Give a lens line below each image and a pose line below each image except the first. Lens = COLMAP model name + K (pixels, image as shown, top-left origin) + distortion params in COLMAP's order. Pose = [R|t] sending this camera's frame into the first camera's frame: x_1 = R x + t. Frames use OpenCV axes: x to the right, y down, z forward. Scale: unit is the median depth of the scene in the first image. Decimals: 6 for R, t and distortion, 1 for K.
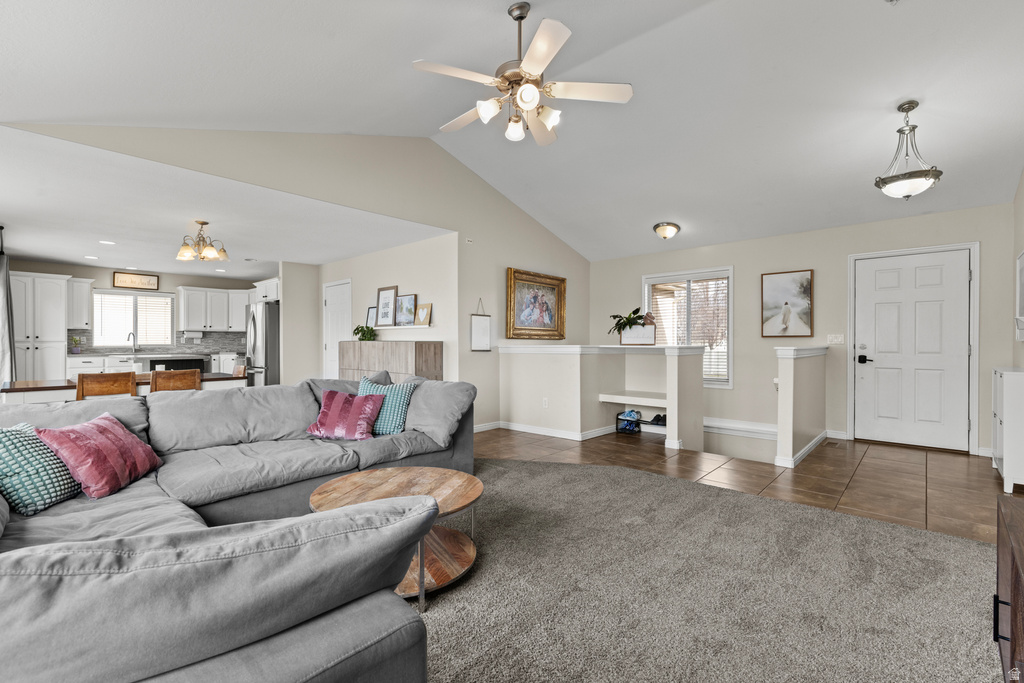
lens RADIAL K [[459.0, 0, 502.2], [0, 459.0, 343.5], [0, 0, 1]] dist [0.004567, -0.001173]
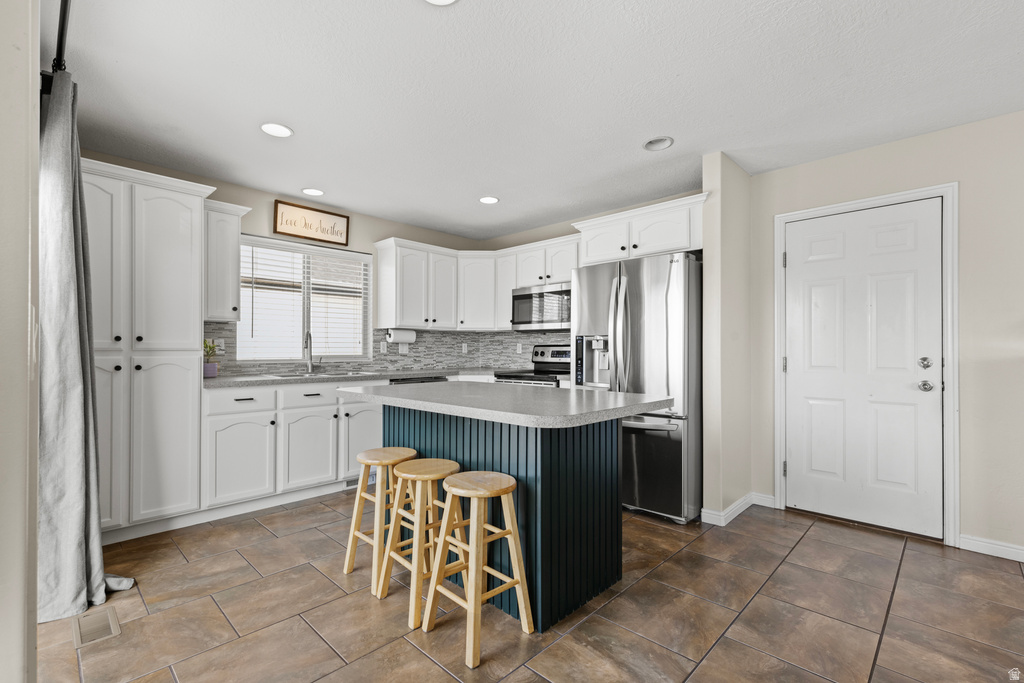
lens RADIAL K [[459.0, 0, 496.2], [0, 459.0, 345.8], [0, 0, 1]] dist [0.004567, -0.001173]
pose [[0.999734, 0.002079, -0.022981, -0.649196], [-0.002280, 0.999959, -0.008717, -0.005073], [0.022962, 0.008767, 0.999698, 0.576074]]
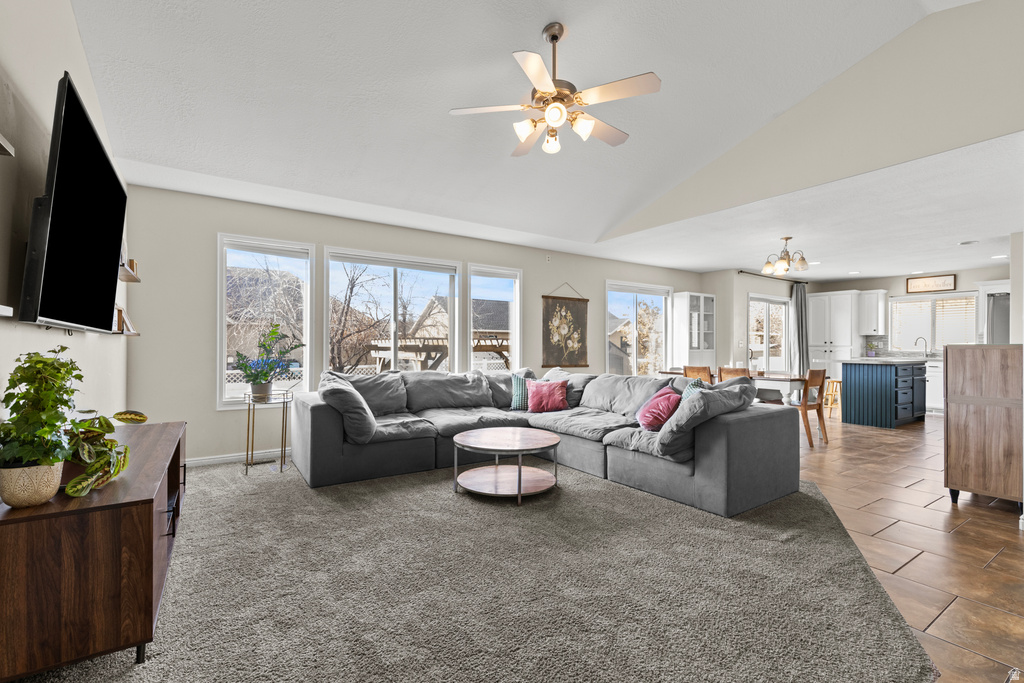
lens RADIAL K [[459.0, 0, 512.0], [0, 459.0, 346.2], [0, 0, 1]] dist [0.004567, -0.001173]
pose [[-0.225175, -0.000410, -0.974318, 0.376816], [-0.008696, 0.999961, 0.001589, 0.001121], [0.974280, 0.008830, -0.225170, 0.397577]]
